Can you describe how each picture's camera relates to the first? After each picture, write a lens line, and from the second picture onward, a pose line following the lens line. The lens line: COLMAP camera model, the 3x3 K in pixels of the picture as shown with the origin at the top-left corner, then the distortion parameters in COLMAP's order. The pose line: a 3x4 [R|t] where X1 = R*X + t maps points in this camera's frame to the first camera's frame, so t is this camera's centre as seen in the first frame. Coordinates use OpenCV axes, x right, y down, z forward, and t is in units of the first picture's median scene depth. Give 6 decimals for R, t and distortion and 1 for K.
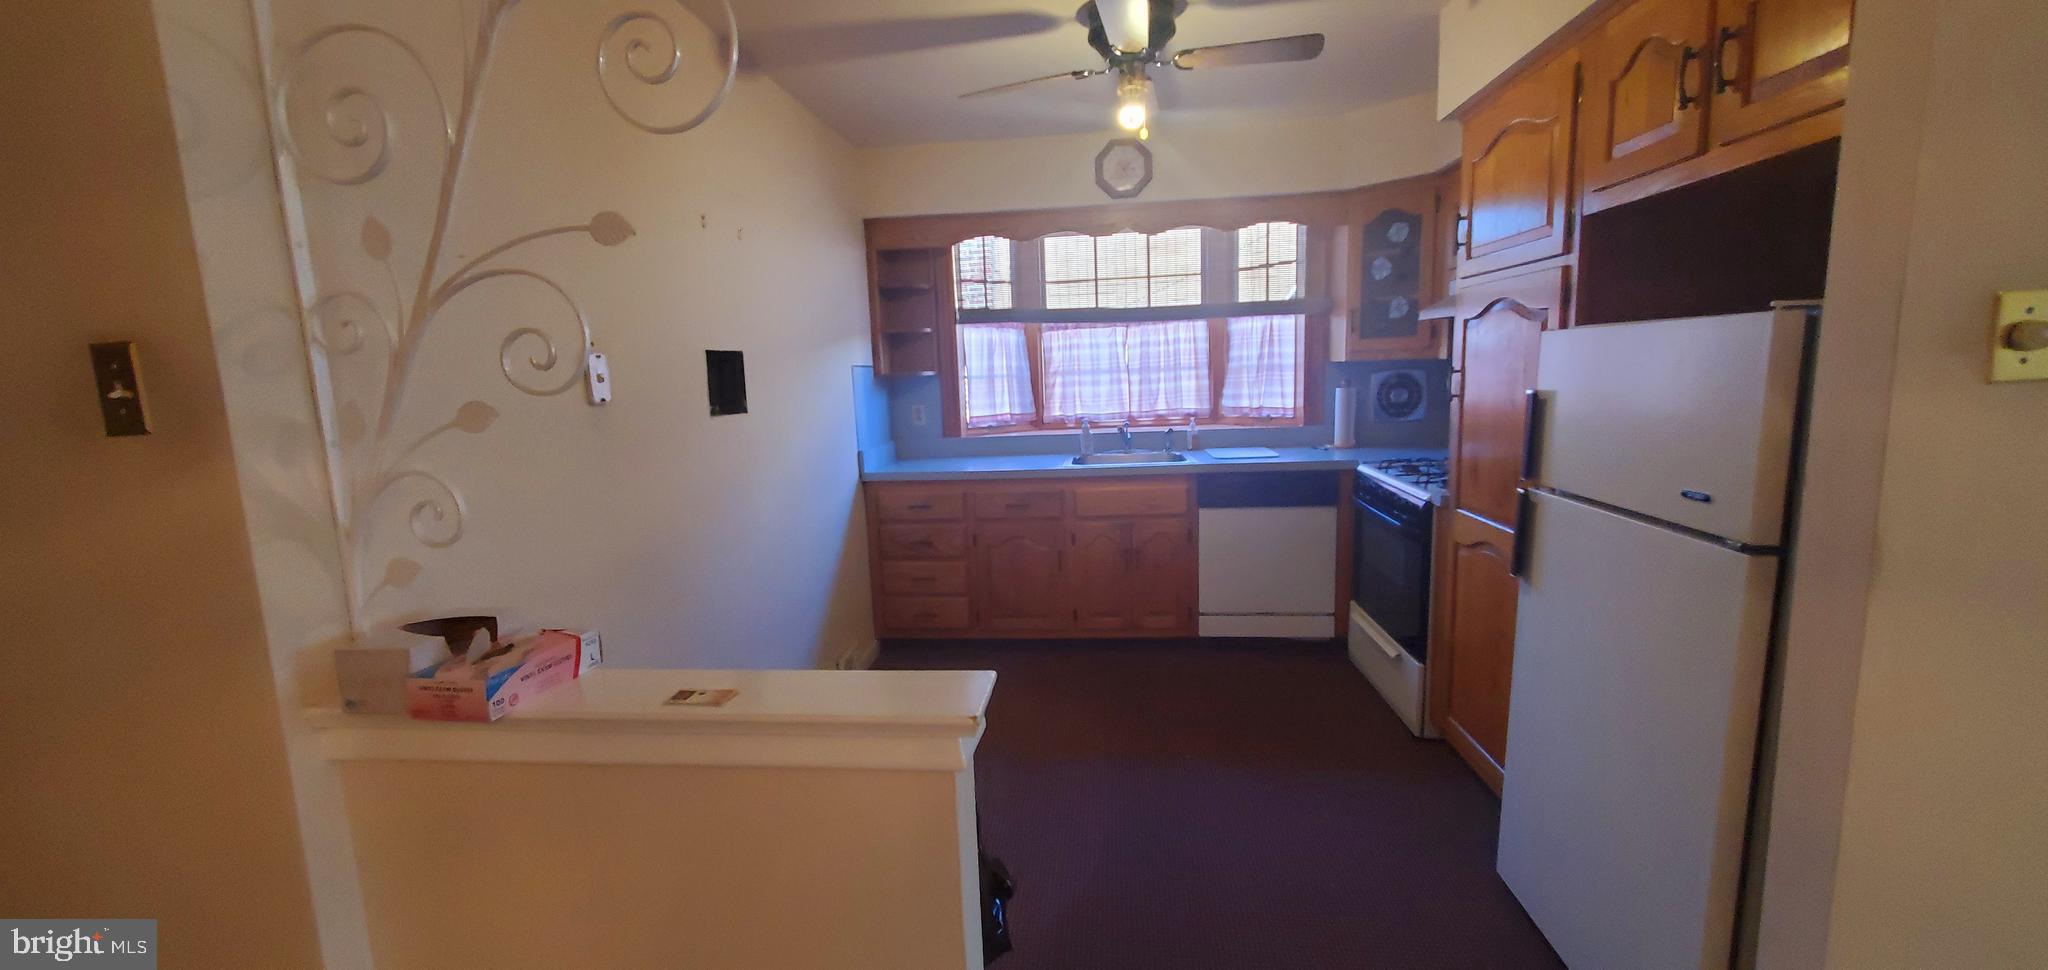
lens RADIAL K [[810.1, 0, 1024.0], [0, 810.1, 485.0], [0, 0, 1]] dist [0.001503, 0.000153]
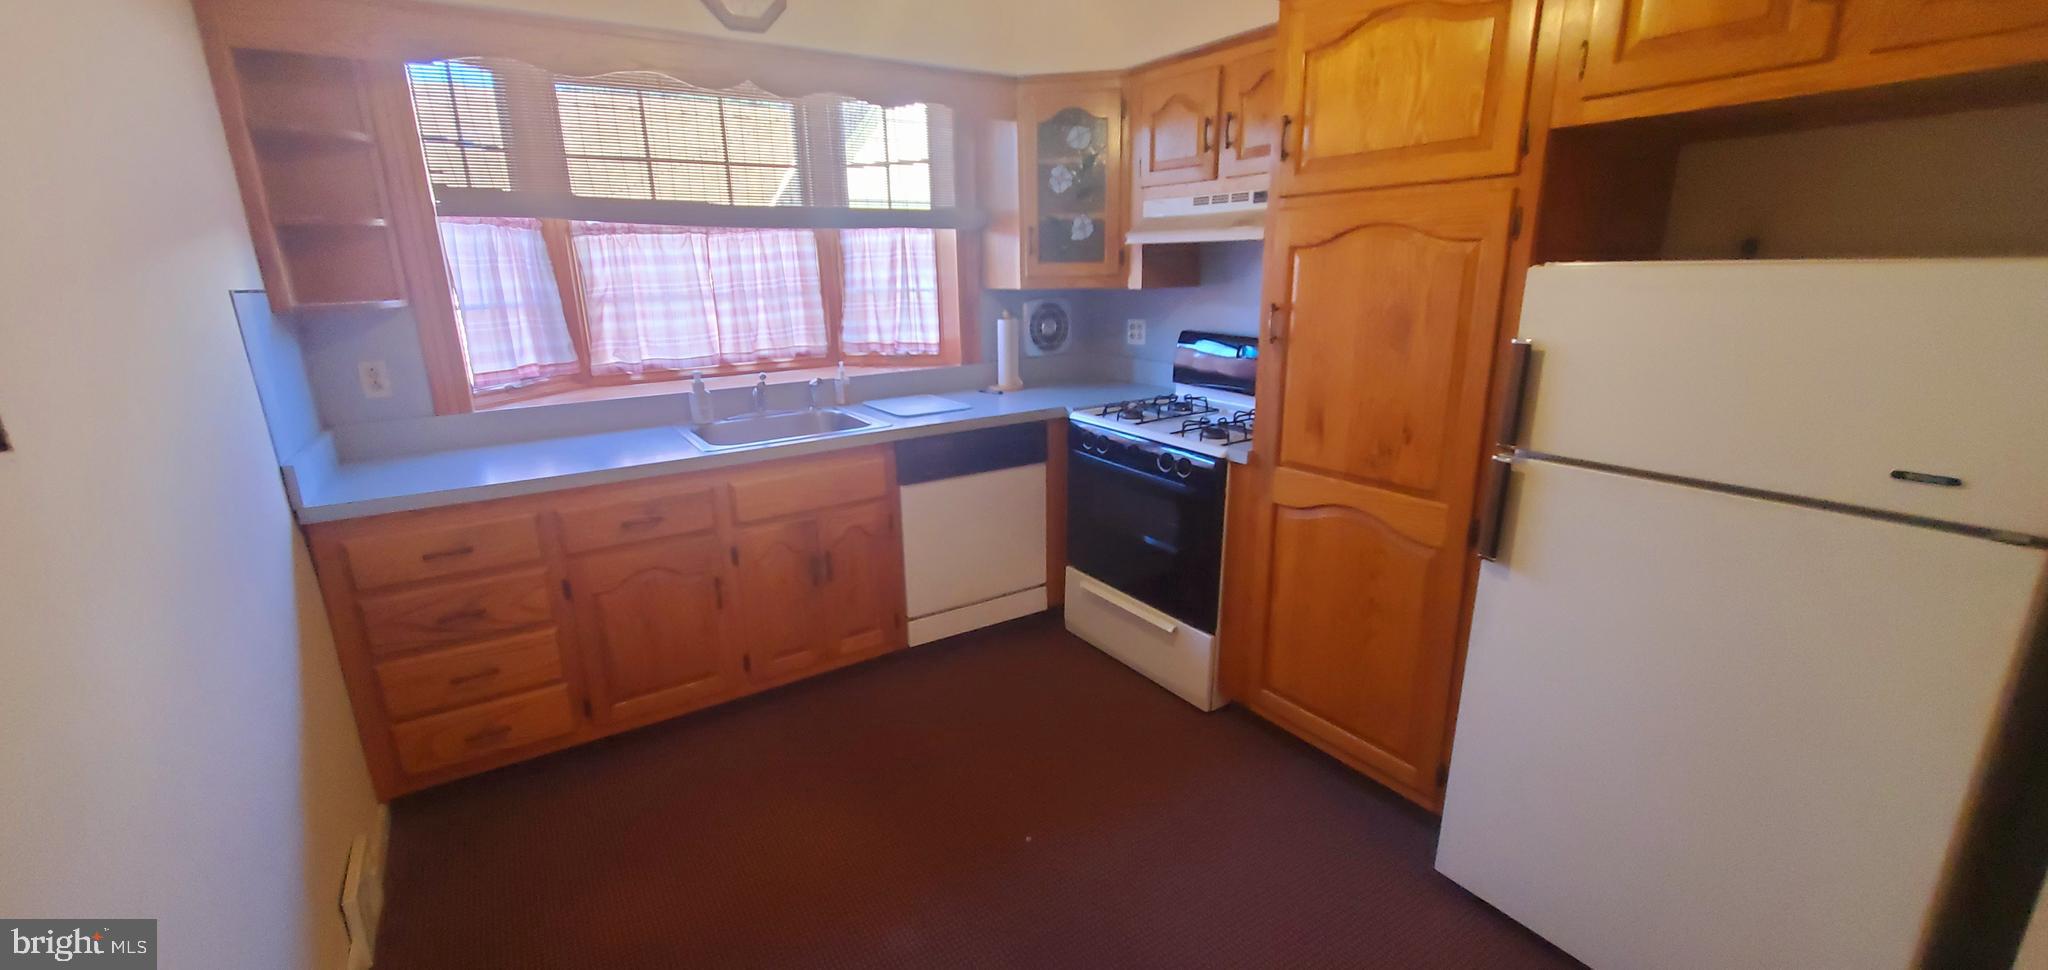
lens RADIAL K [[810.1, 0, 1024.0], [0, 810.1, 485.0], [0, 0, 1]] dist [0.001503, 0.000153]
pose [[0.780150, -0.139974, 0.609733, -0.125019], [0.078636, 0.988858, 0.126394, -0.047268], [-0.620631, -0.050660, 0.782464, 0.270836]]
